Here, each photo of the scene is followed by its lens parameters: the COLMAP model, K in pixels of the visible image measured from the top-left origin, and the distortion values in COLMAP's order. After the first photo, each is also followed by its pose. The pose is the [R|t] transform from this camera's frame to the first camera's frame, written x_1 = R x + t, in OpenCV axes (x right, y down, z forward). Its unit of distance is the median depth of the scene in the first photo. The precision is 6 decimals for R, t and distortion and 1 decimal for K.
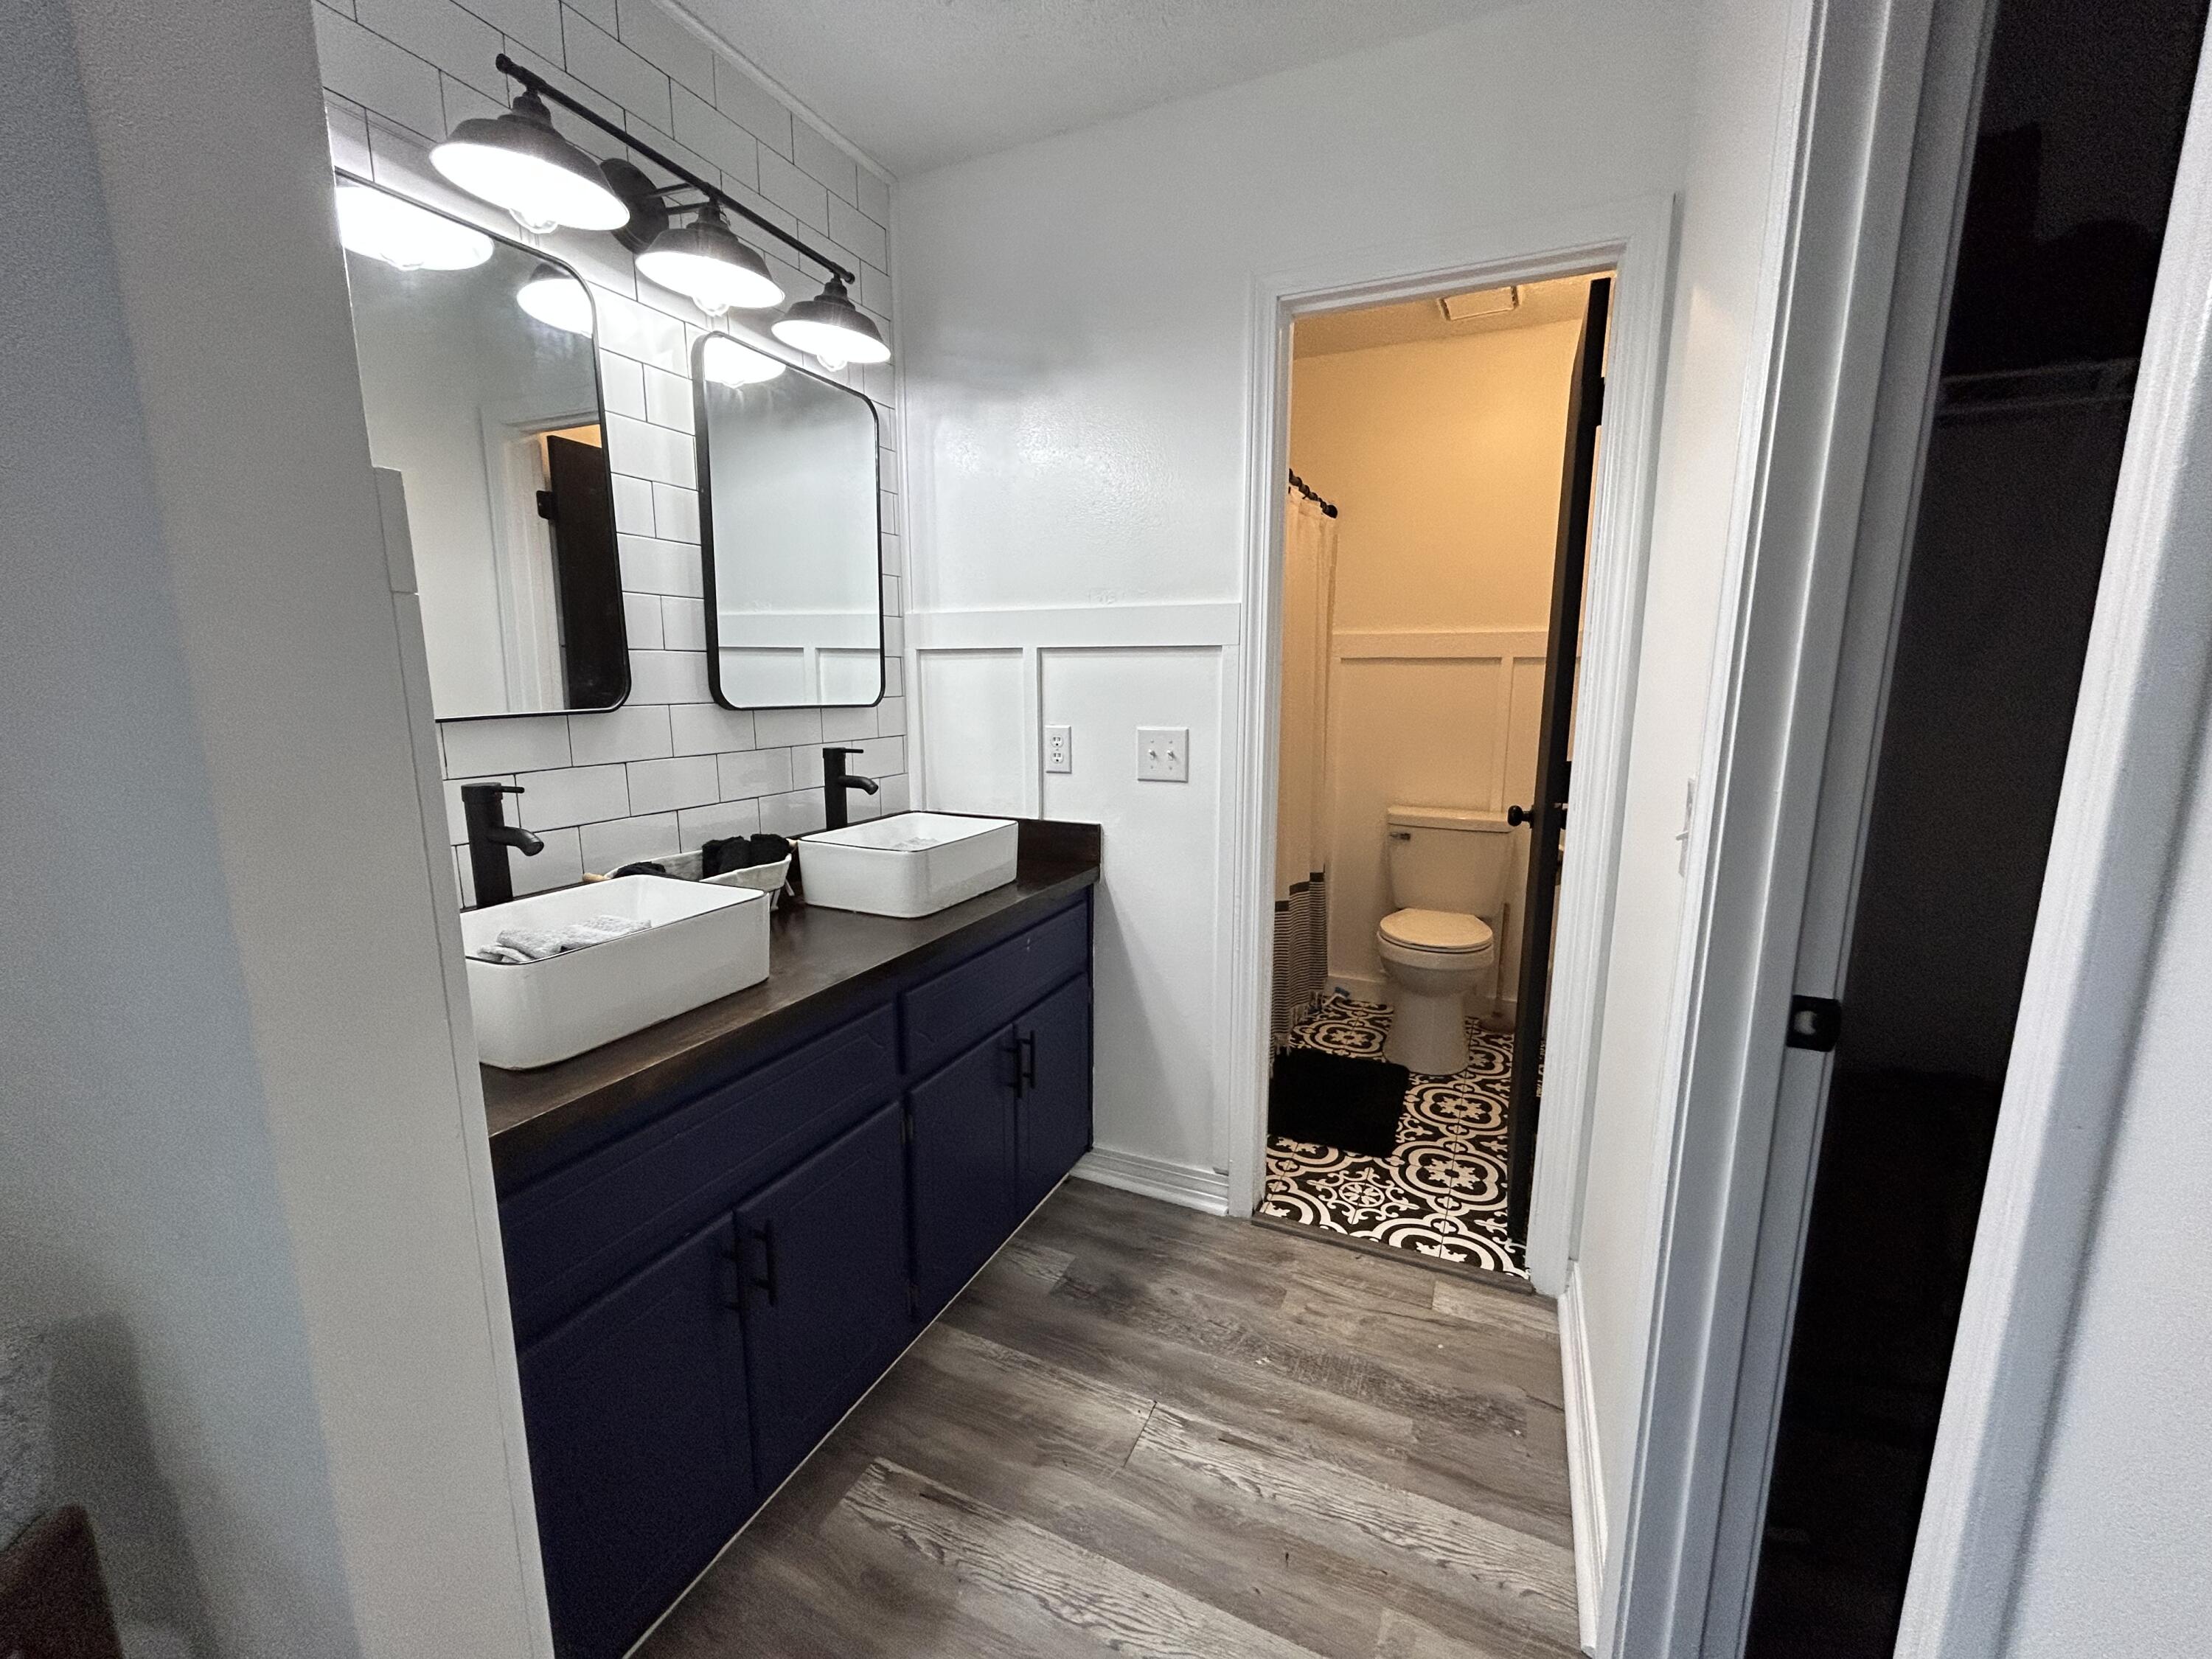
lens RADIAL K [[895.9, 0, 1106.0], [0, 895.9, 827.1], [0, 0, 1]] dist [-0.000619, 0.001383]
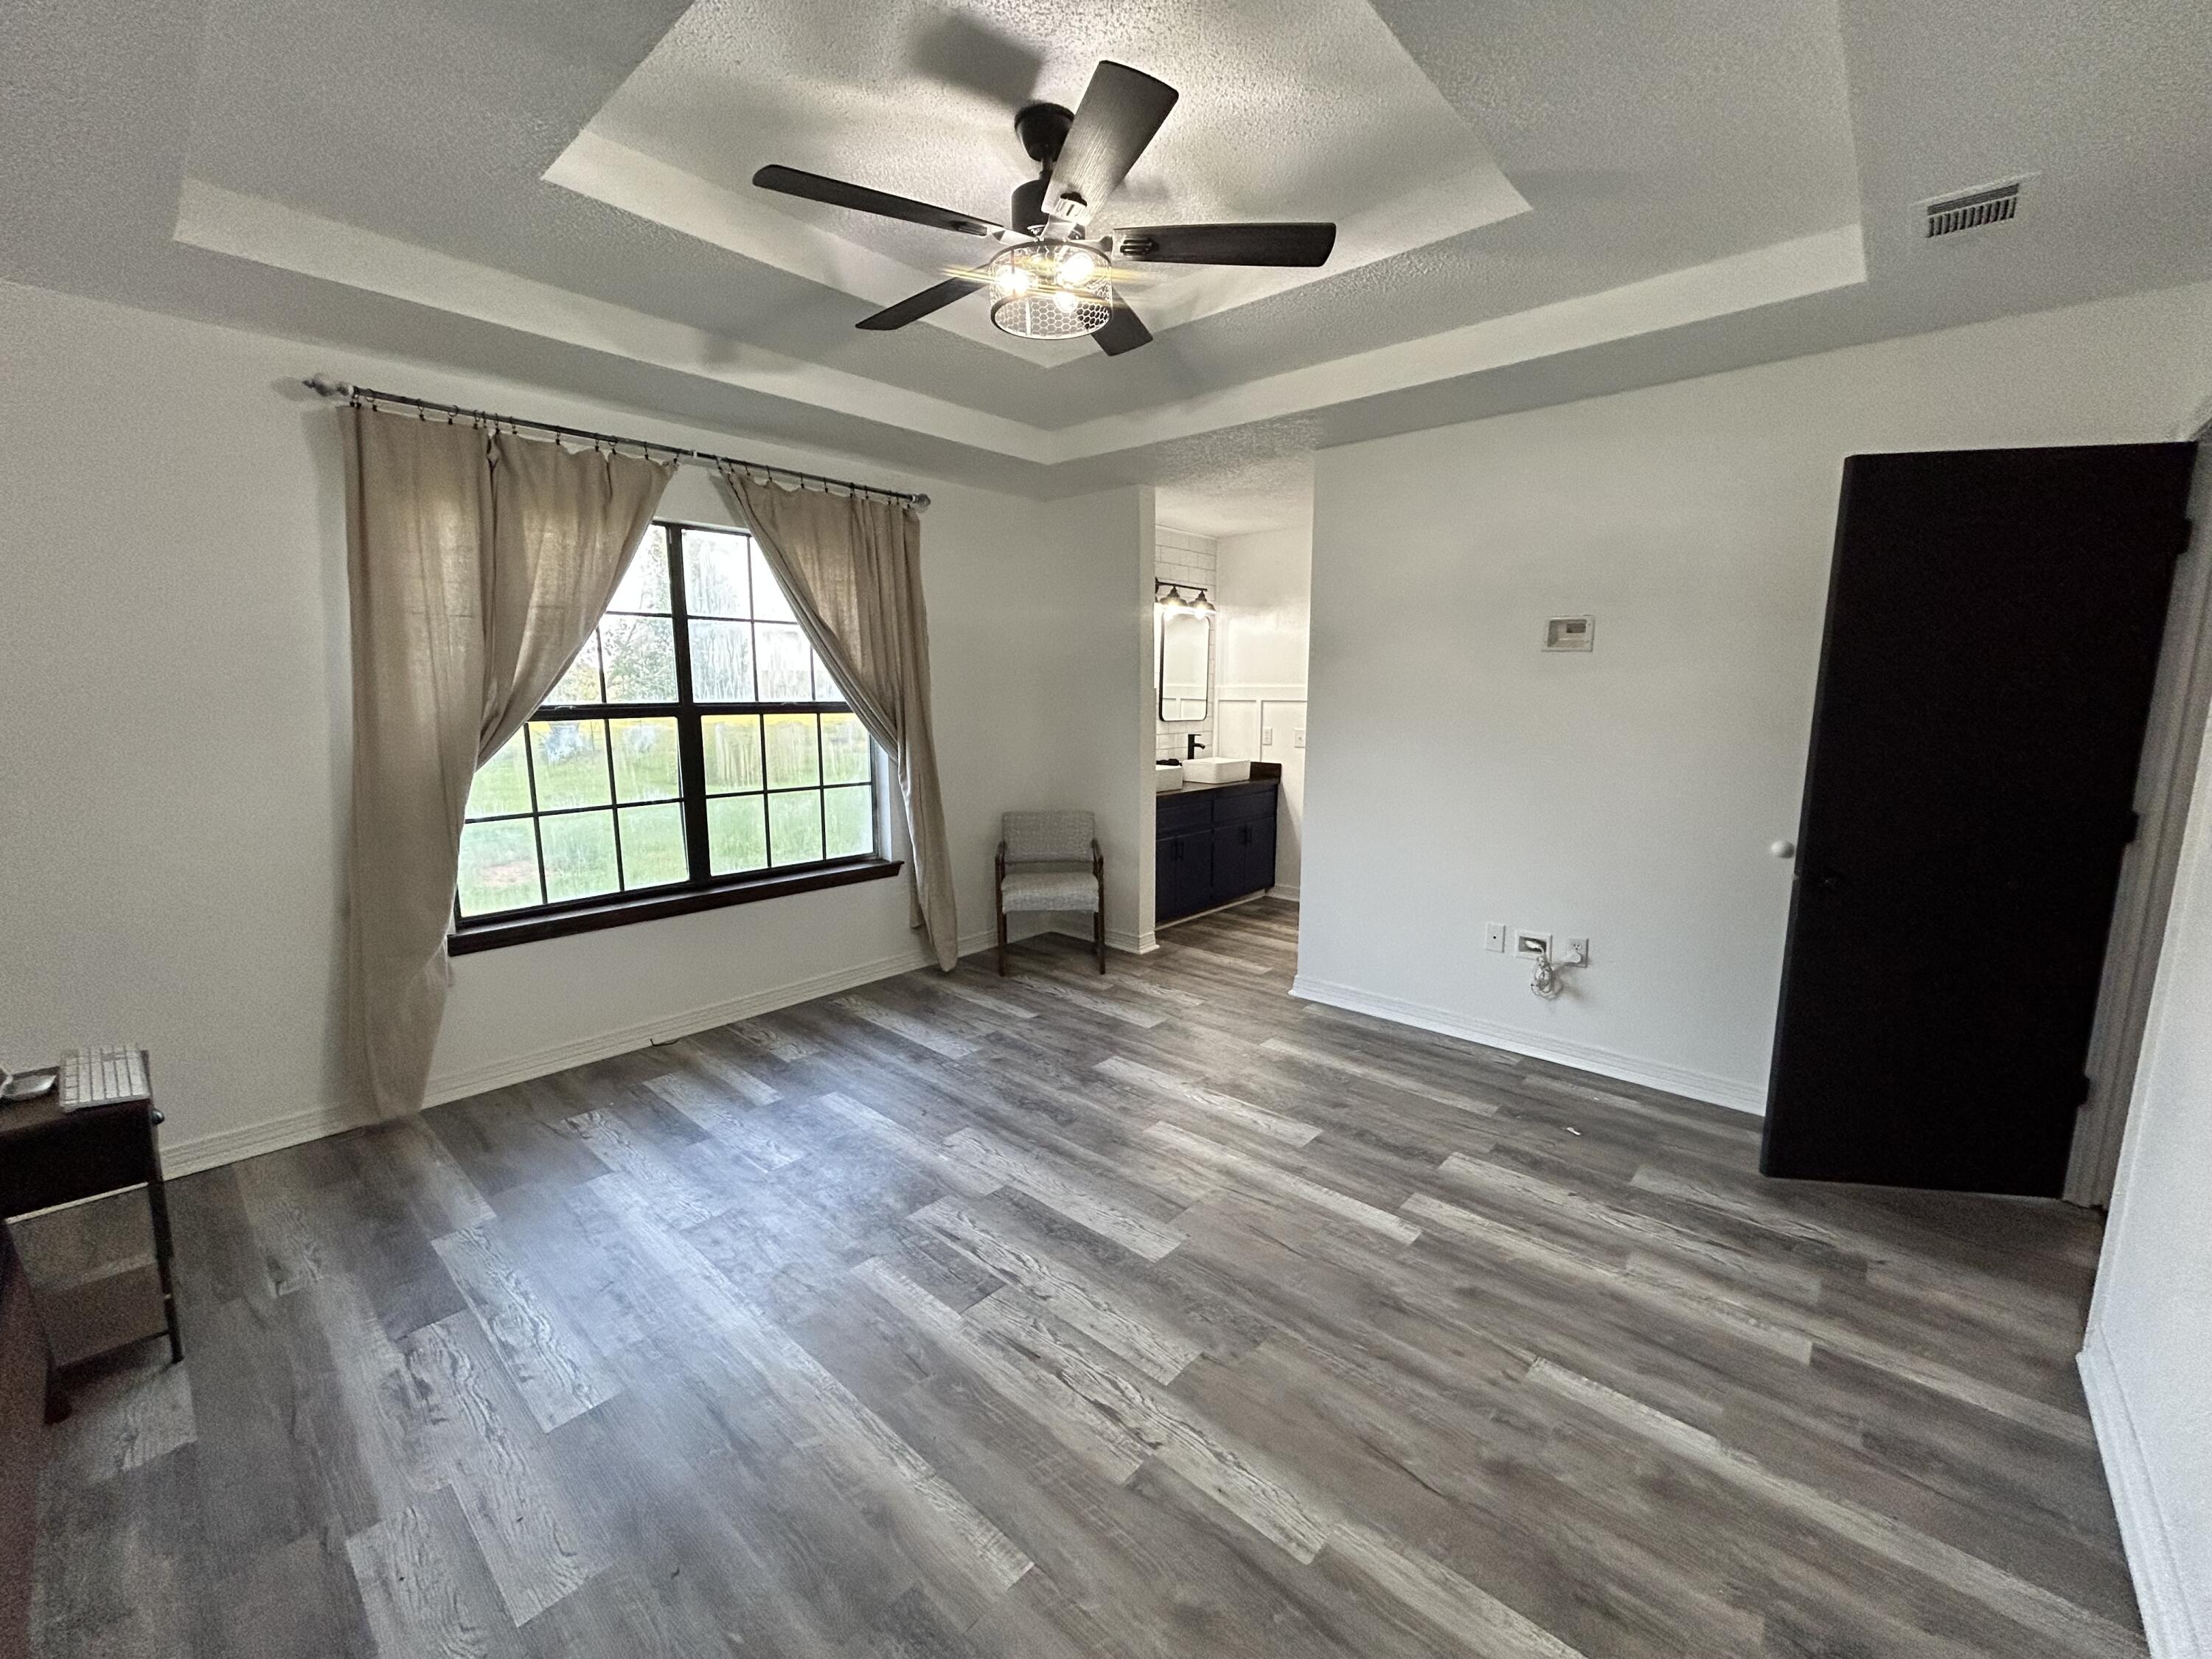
lens RADIAL K [[895.9, 0, 1106.0], [0, 895.9, 827.1], [0, 0, 1]] dist [-0.000619, 0.001383]
pose [[0.956105, 0.041613, -0.290054, 0.323773], [-0.044619, 0.998997, -0.003755, 0.256732], [0.289607, 0.016532, 0.957003, -2.030969]]
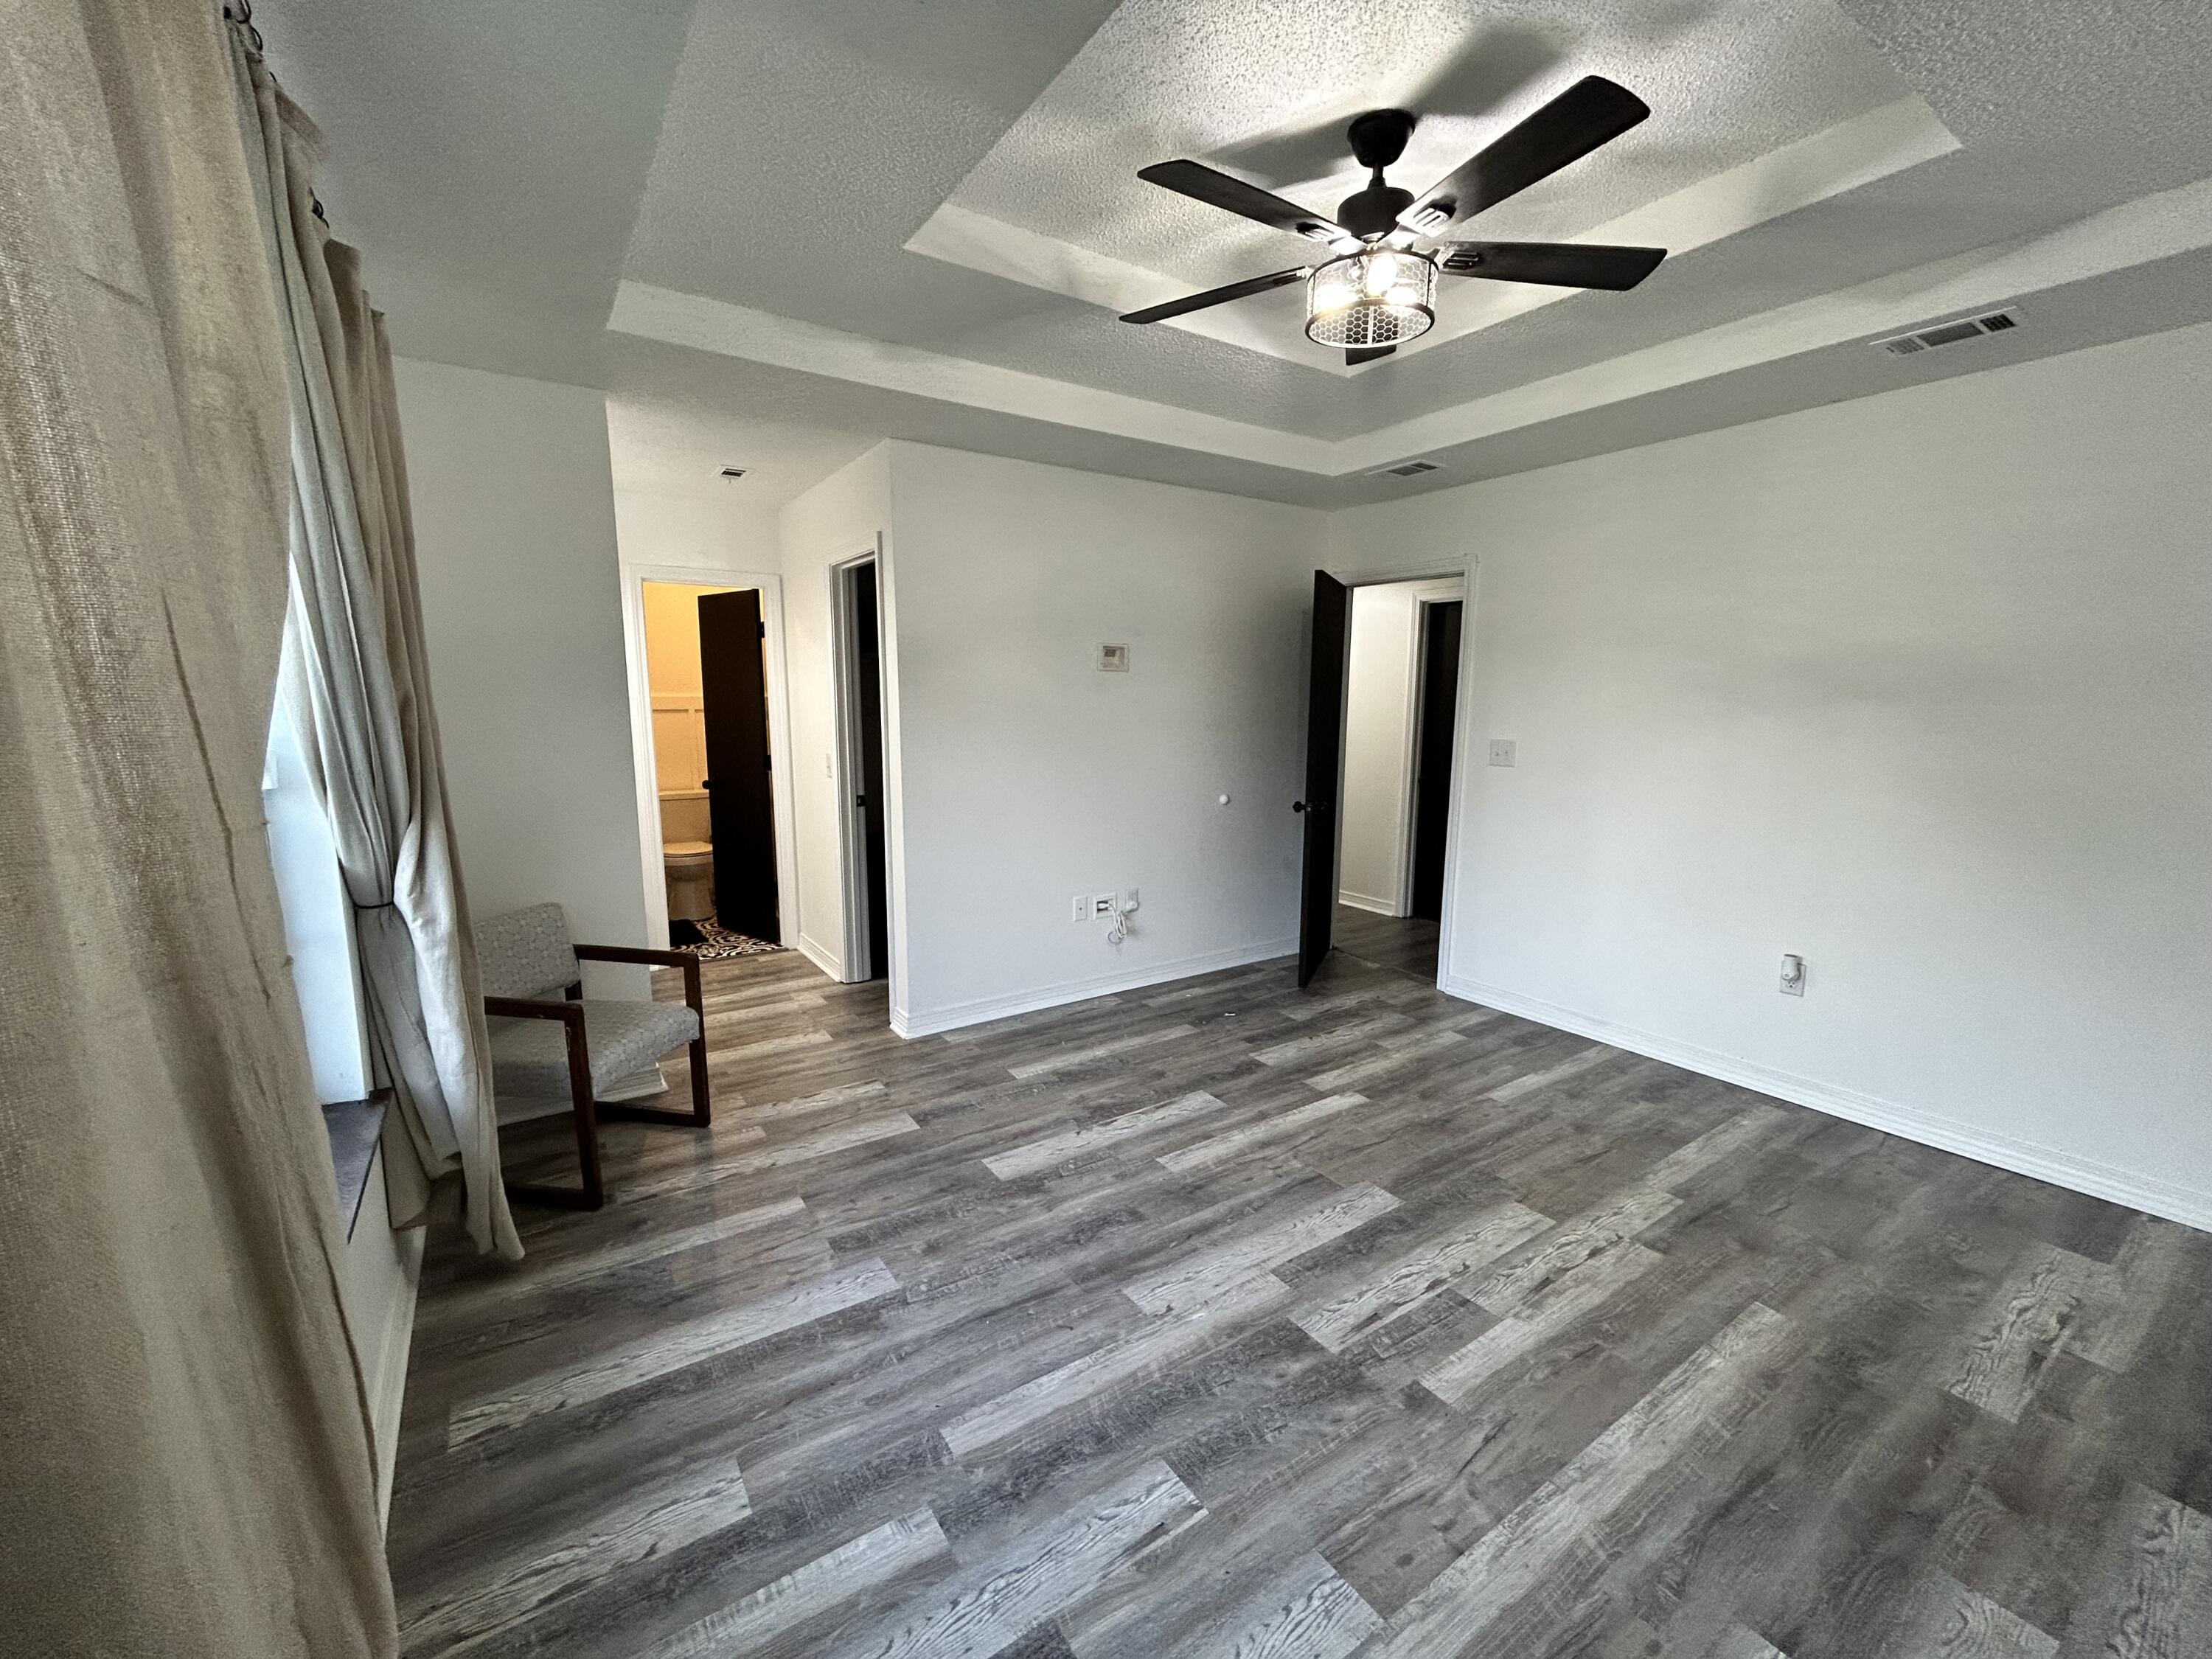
lens RADIAL K [[895.9, 0, 1106.0], [0, 895.9, 827.1], [0, 0, 1]] dist [-0.000619, 0.001383]
pose [[0.522792, -0.130072, 0.842479, -1.231753], [0.141856, 0.987785, 0.064478, 0.110242], [-0.840575, 0.085802, 0.534857, -1.268803]]
